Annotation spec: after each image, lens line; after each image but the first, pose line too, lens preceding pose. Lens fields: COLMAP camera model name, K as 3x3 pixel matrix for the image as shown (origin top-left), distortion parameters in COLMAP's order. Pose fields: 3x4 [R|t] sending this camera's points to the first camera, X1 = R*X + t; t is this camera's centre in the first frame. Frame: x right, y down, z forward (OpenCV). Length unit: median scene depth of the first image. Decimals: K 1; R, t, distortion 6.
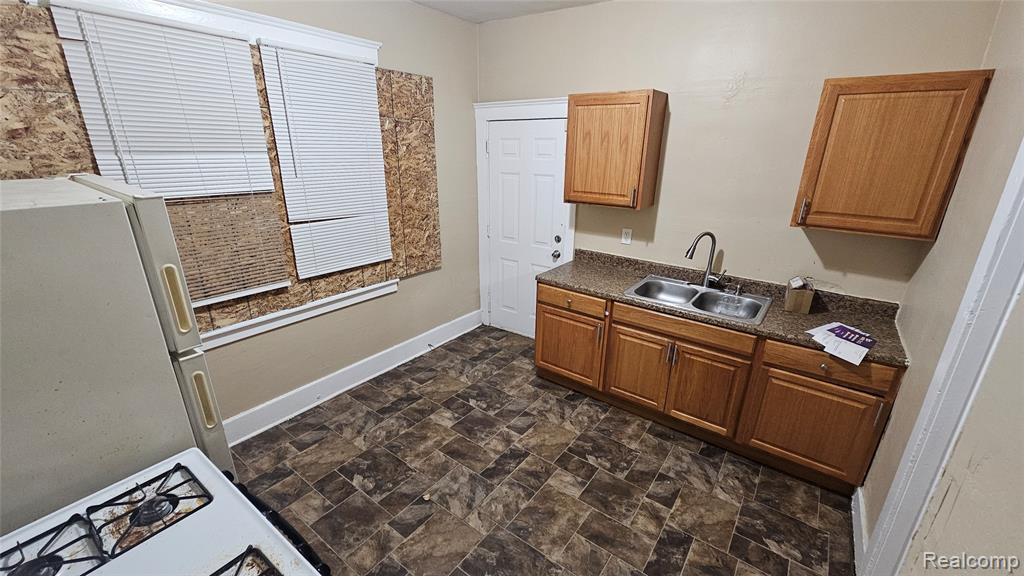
lens RADIAL K [[402.7, 0, 506.5], [0, 402.7, 306.9], [0, 0, 1]] dist [-0.000370, -0.000304]
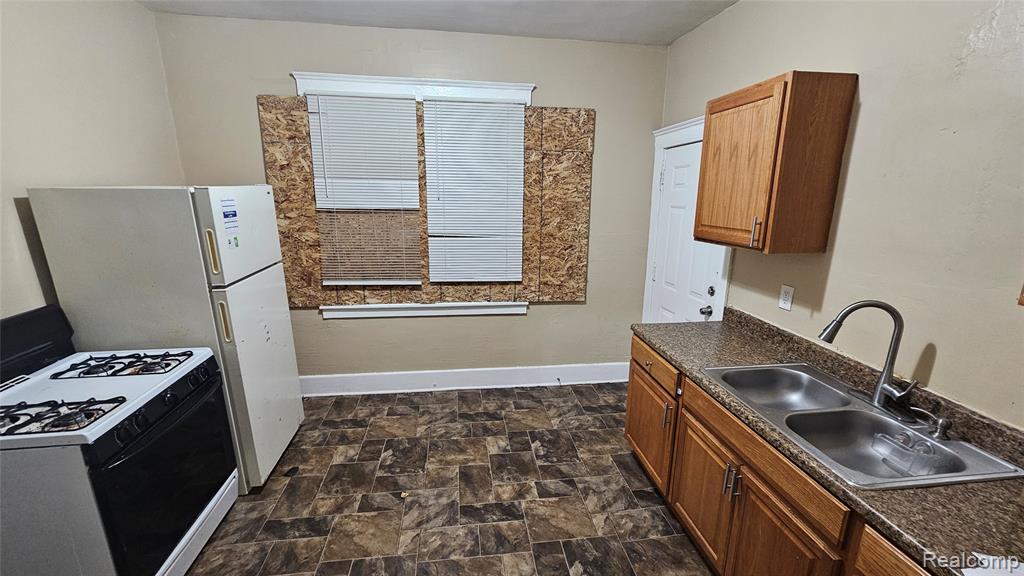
lens RADIAL K [[402.7, 0, 506.5], [0, 402.7, 306.9], [0, 0, 1]] dist [-0.000370, -0.000304]
pose [[0.712731, 0.184419, -0.676760, 0.443134], [-0.261656, 0.965079, -0.012577, -0.035459], [0.650808, 0.186042, 0.736096, 0.237787]]
